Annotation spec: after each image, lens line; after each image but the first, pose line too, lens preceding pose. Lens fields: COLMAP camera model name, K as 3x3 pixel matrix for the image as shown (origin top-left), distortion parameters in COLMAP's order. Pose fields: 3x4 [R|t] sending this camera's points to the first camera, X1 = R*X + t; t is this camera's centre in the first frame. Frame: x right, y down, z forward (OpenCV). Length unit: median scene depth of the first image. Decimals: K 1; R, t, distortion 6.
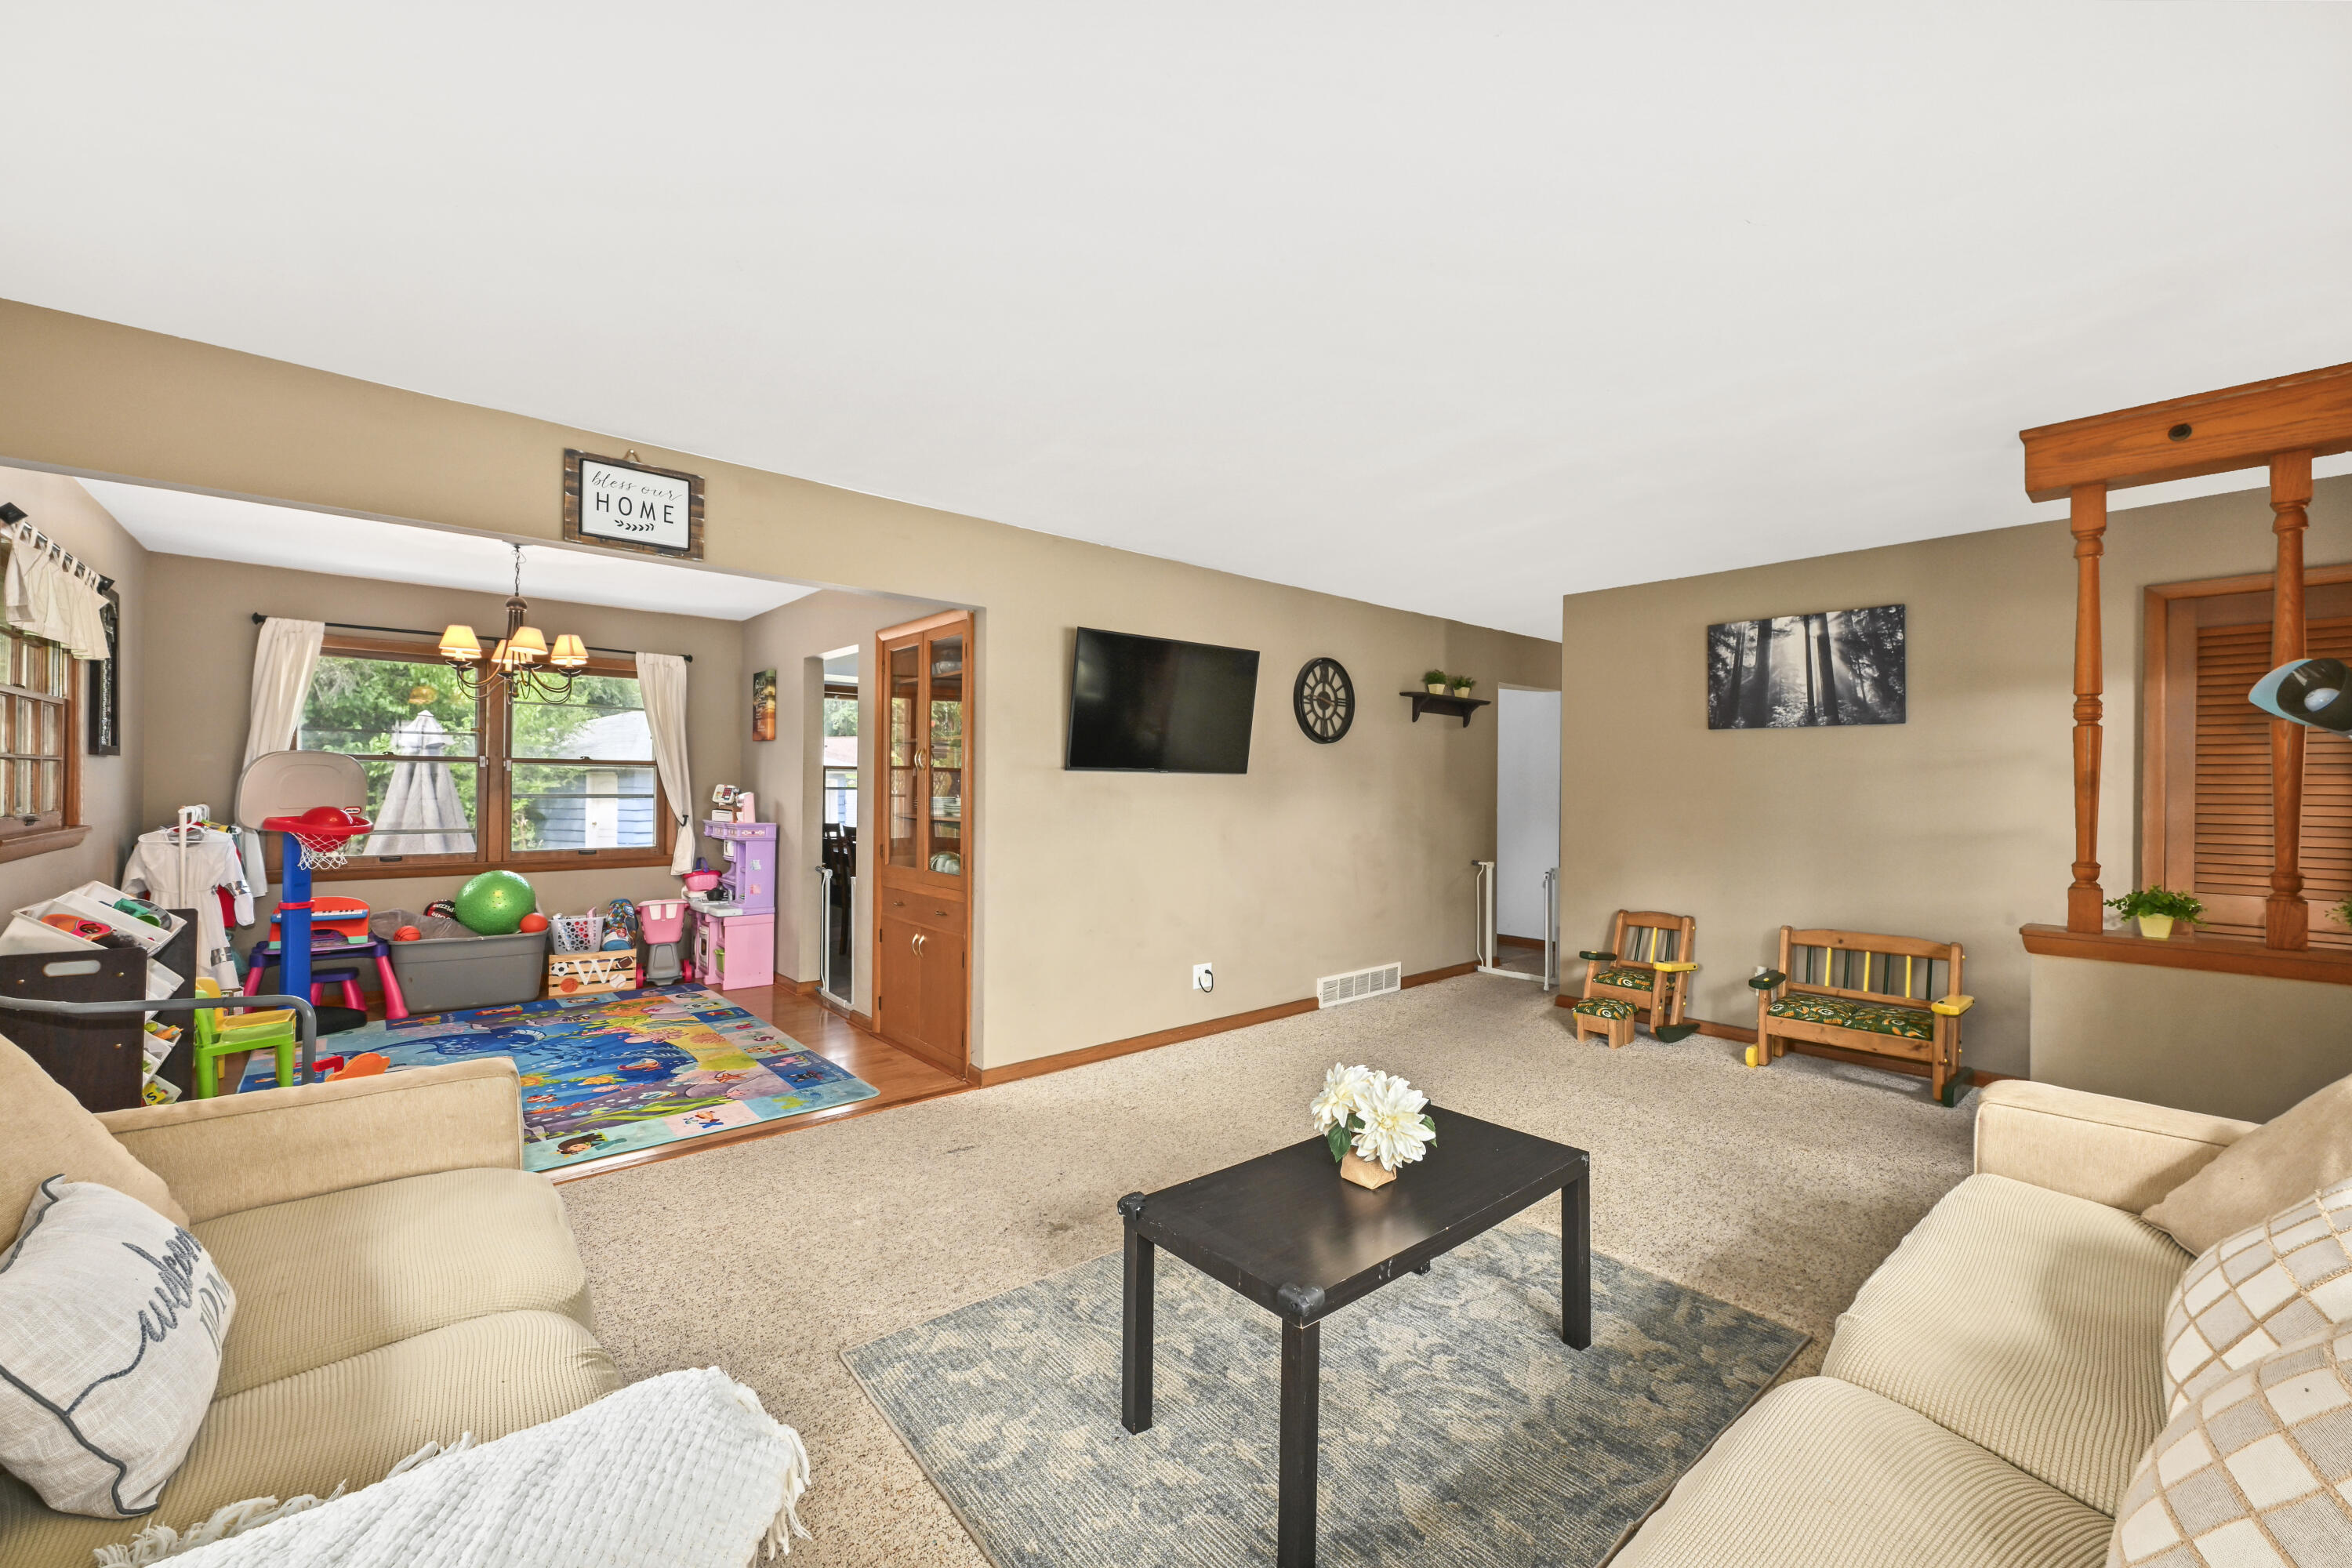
lens RADIAL K [[926.6, 0, 1184.9], [0, 926.6, 787.9], [0, 0, 1]] dist [-0.001673, -0.000476]
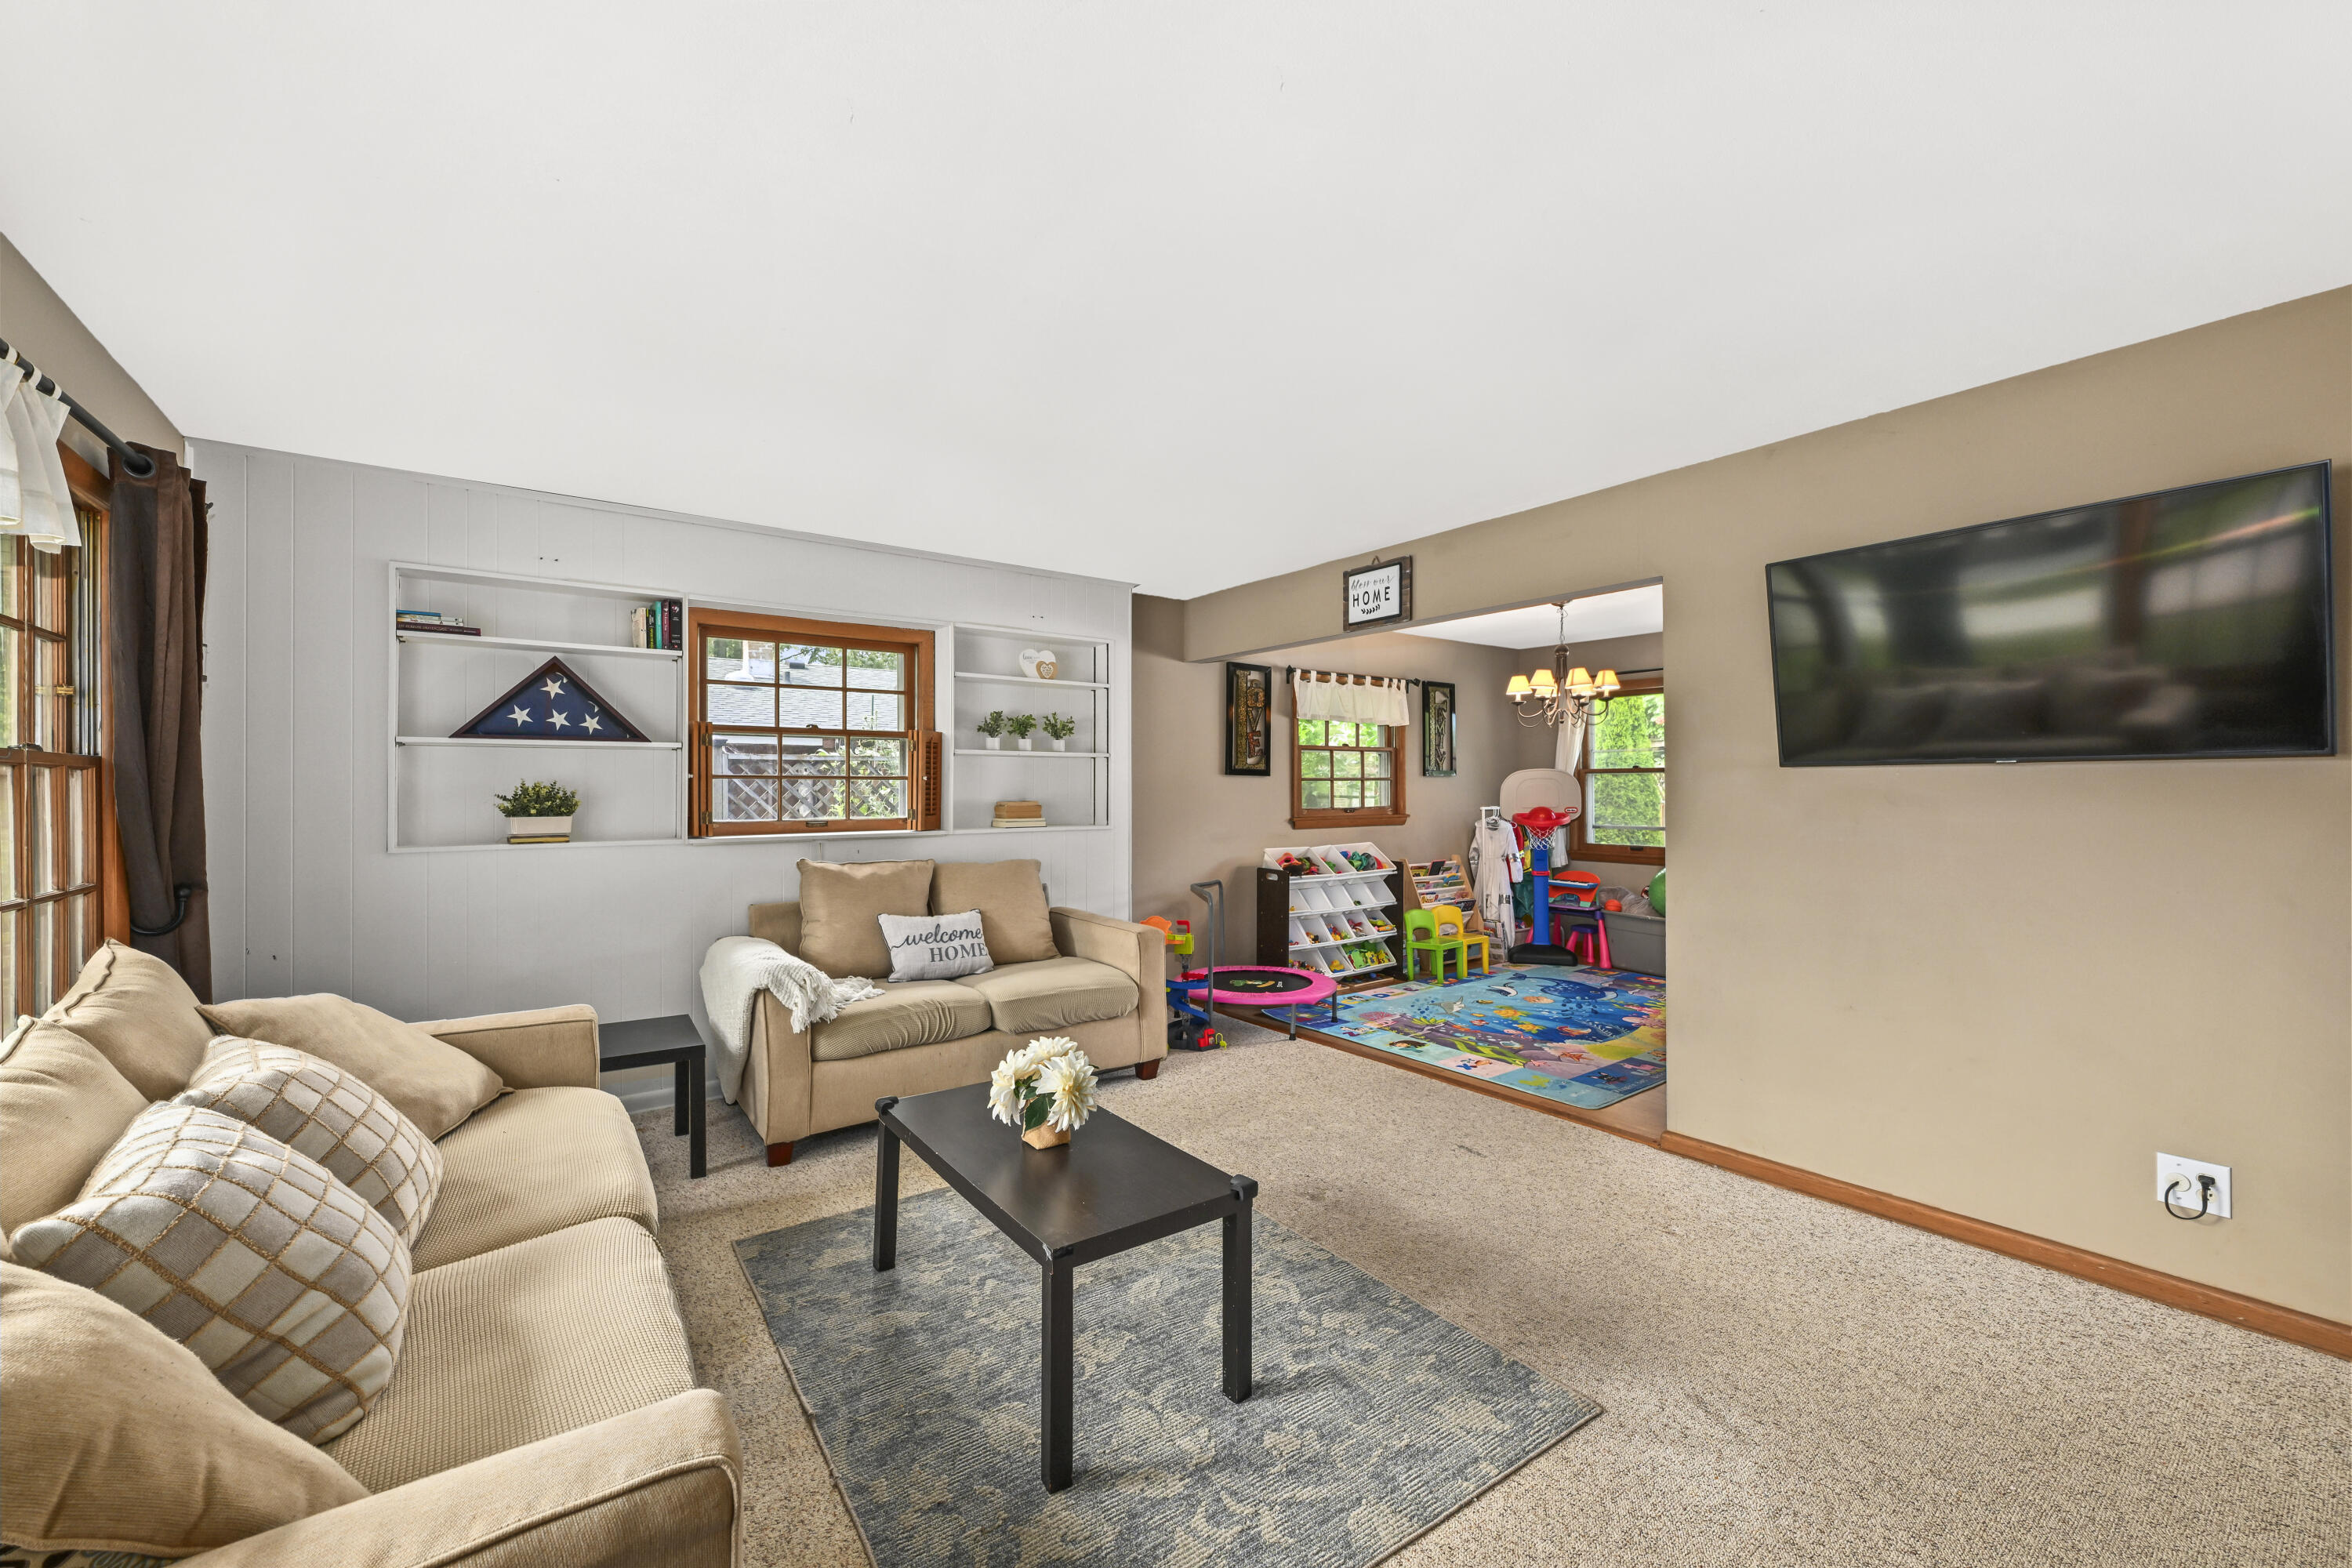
lens RADIAL K [[926.6, 0, 1174.0], [0, 926.6, 795.1], [0, 0, 1]] dist [-0.001673, -0.000476]
pose [[-0.085066, 0.000576, -0.996375, 0.589944], [0.001813, 0.999998, 0.000423, 0.000577], [0.996374, -0.001771, -0.085067, 0.567366]]
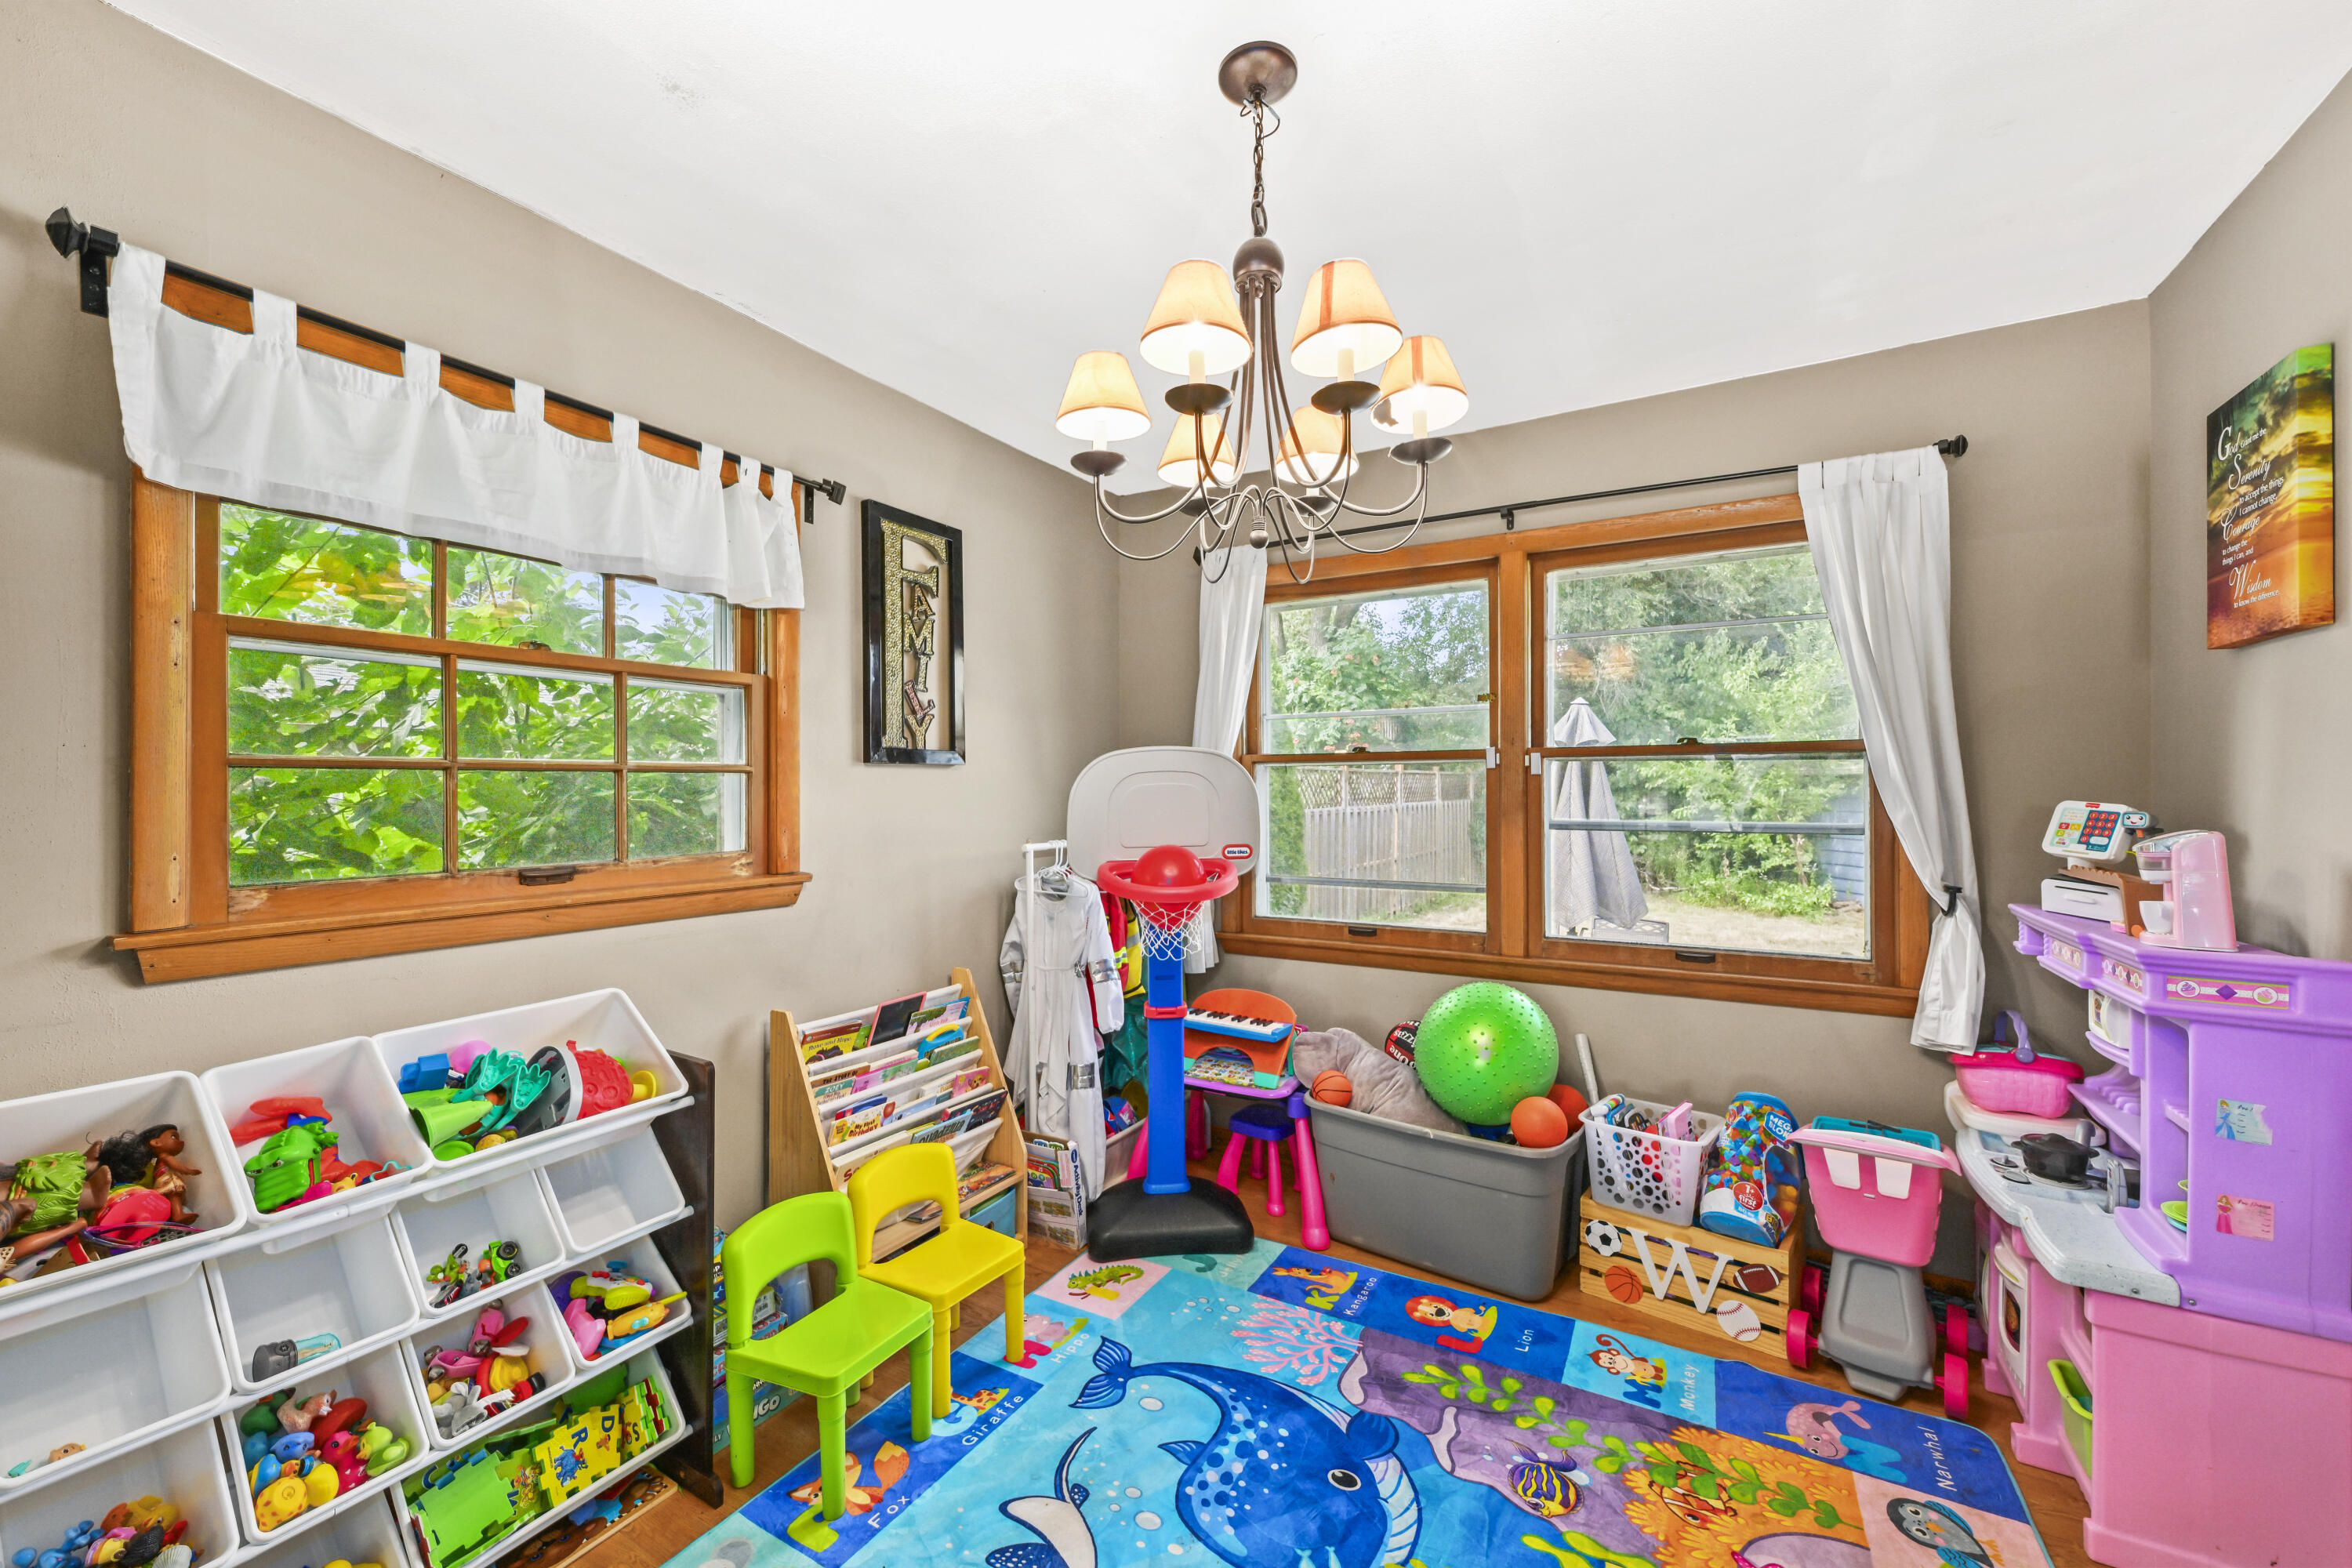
lens RADIAL K [[926.6, 0, 1169.9], [0, 926.6, 784.9], [0, 0, 1]] dist [-0.001673, -0.000476]
pose [[0.313687, -0.013616, -0.949429, -0.418780], [0.003527, 0.999907, -0.013175, -0.008921], [0.949520, 0.000784, 0.313706, 0.856273]]
